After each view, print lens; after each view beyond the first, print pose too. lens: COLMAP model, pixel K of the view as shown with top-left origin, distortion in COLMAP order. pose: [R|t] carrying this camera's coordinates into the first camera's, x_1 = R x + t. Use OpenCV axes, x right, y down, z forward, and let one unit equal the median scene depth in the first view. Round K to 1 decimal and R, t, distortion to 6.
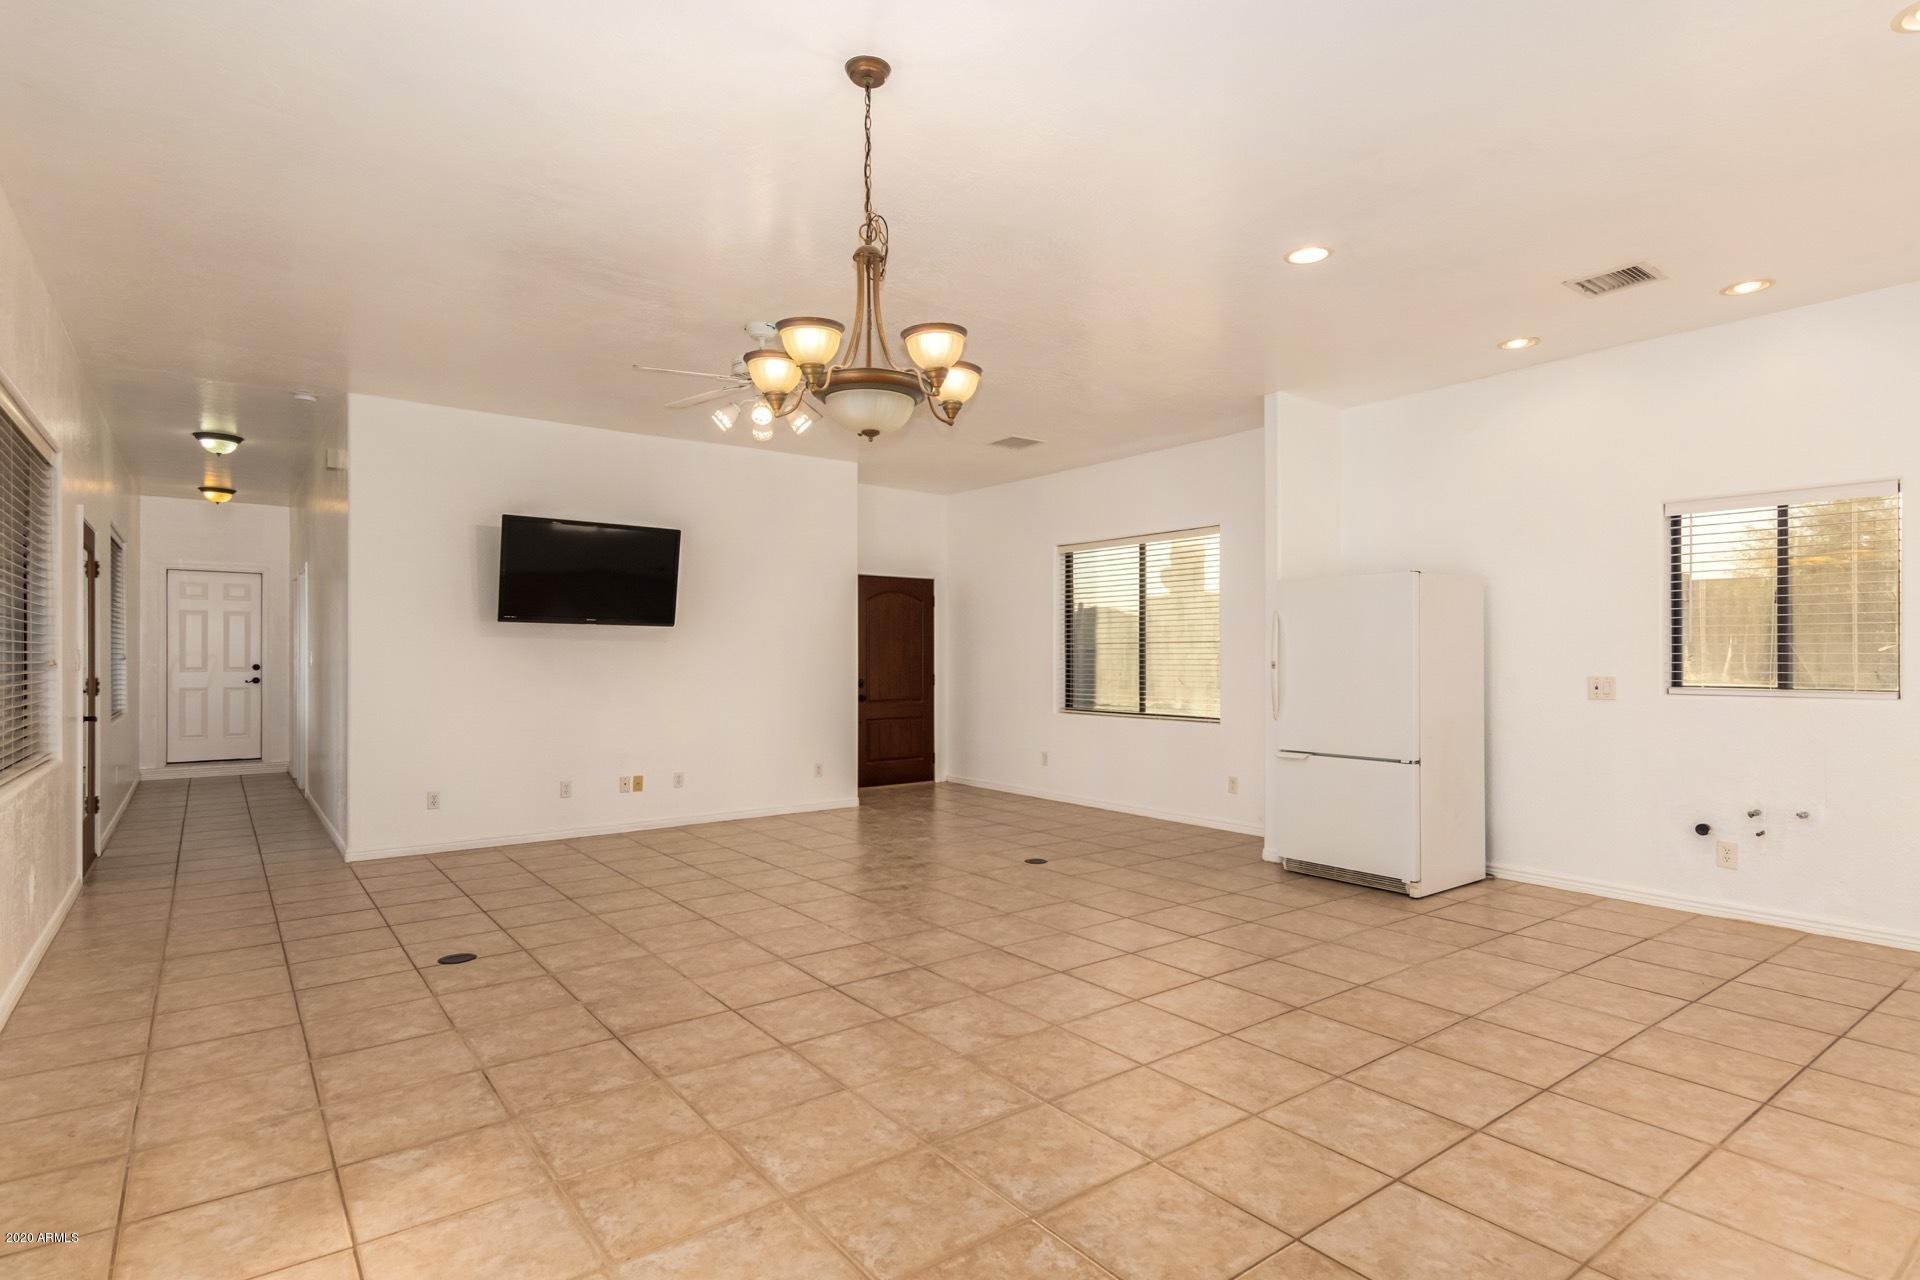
lens RADIAL K [[981.2, 0, 974.2], [0, 981.2, 655.5], [0, 0, 1]] dist [0.013311, 0.001754]
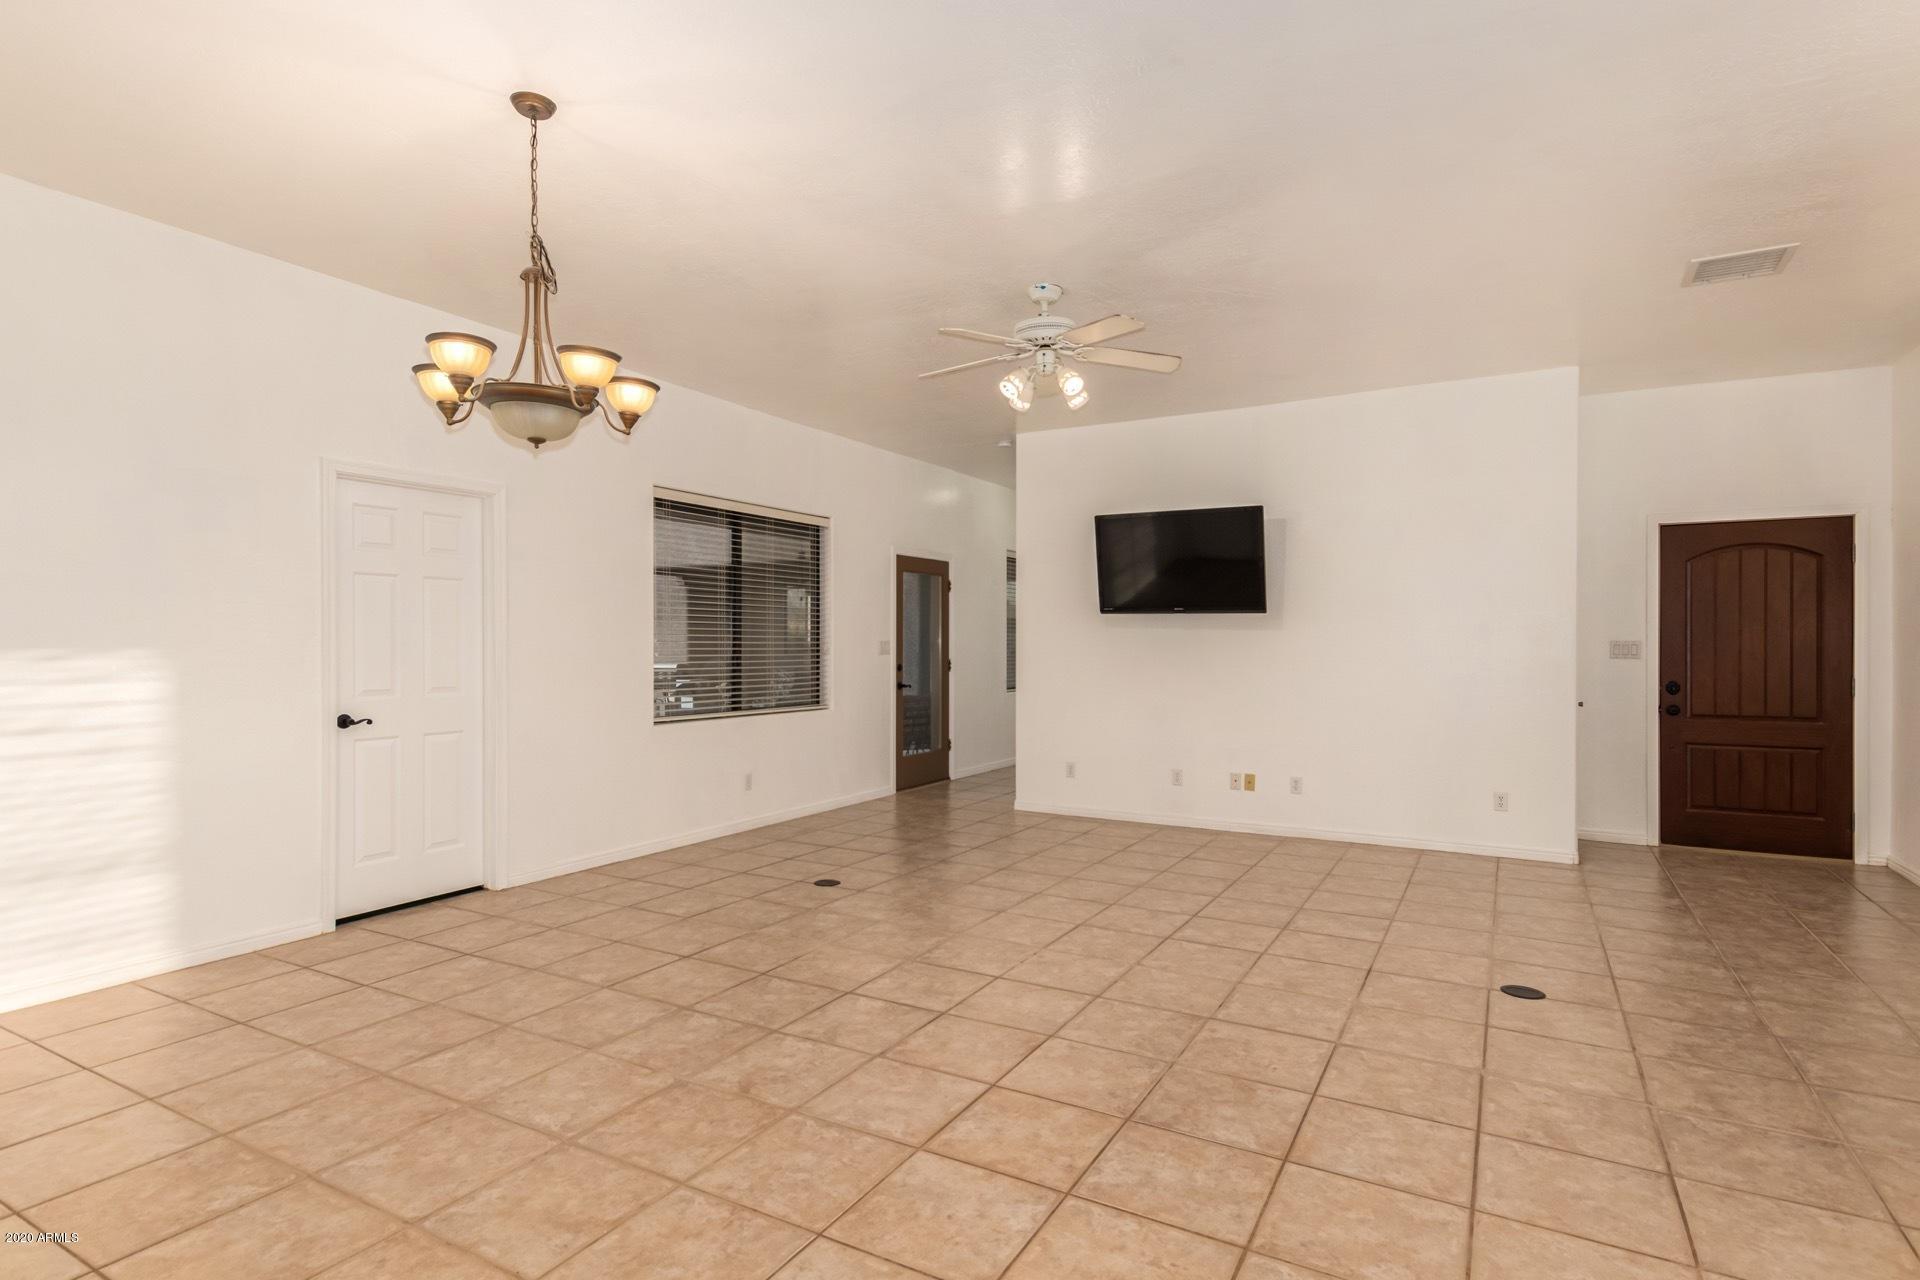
lens RADIAL K [[981.2, 0, 960.1], [0, 981.2, 629.4], [0, 0, 1]] dist [0.013311, 0.001754]
pose [[0.387084, -0.013940, -0.921939, 0.775871], [-0.001782, 0.999873, -0.015867, 0.001116], [0.922043, 0.007785, 0.387009, 0.726413]]
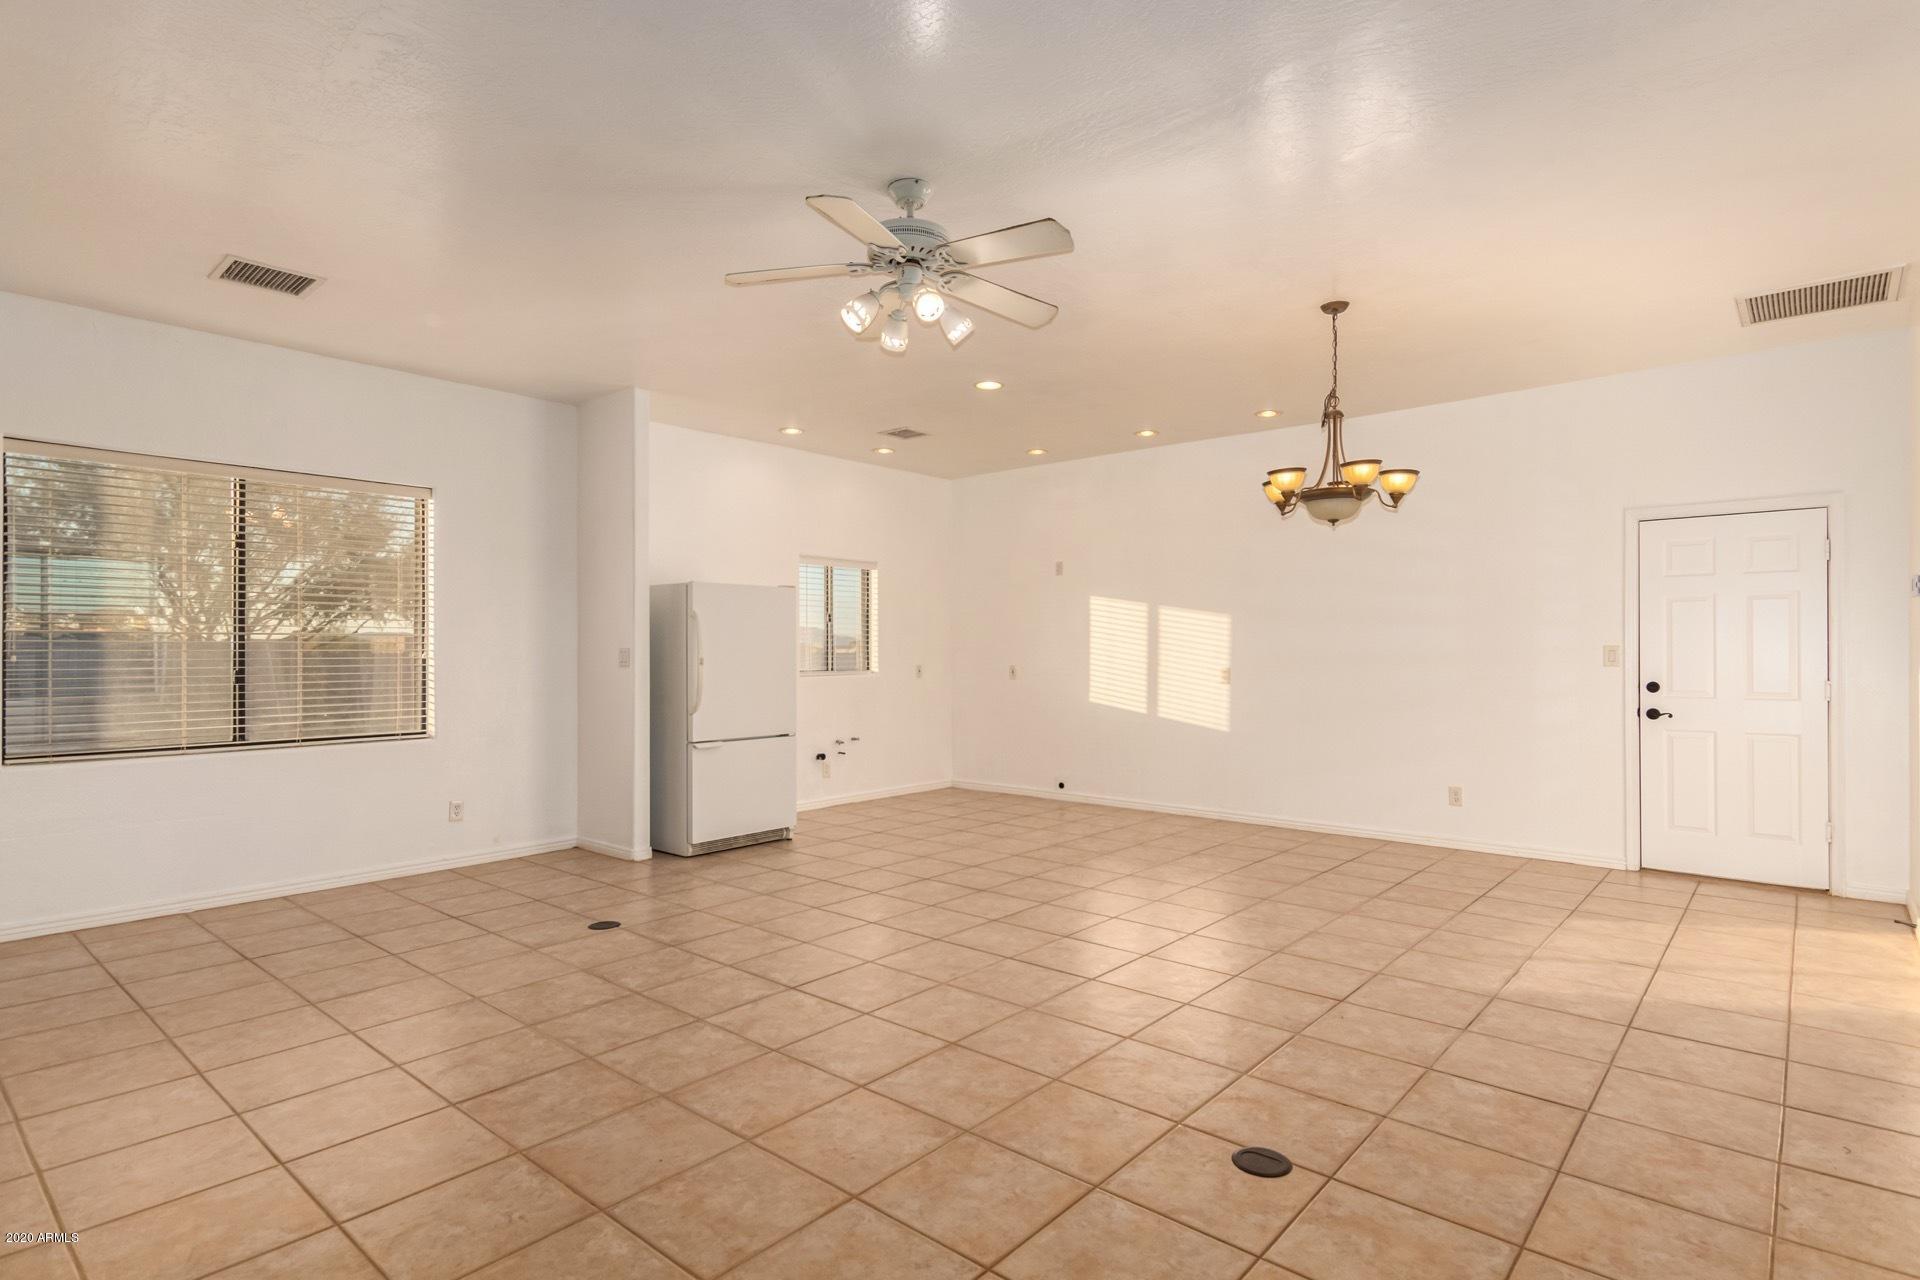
lens RADIAL K [[981.2, 0, 963.3], [0, 981.2, 648.2], [0, 0, 1]] dist [0.013311, 0.001754]
pose [[-0.203562, 0.002180, 0.979060, -1.165823], [0.001749, 0.999997, -0.001863, -0.001165], [-0.979060, 0.001334, -0.203565, 1.413004]]
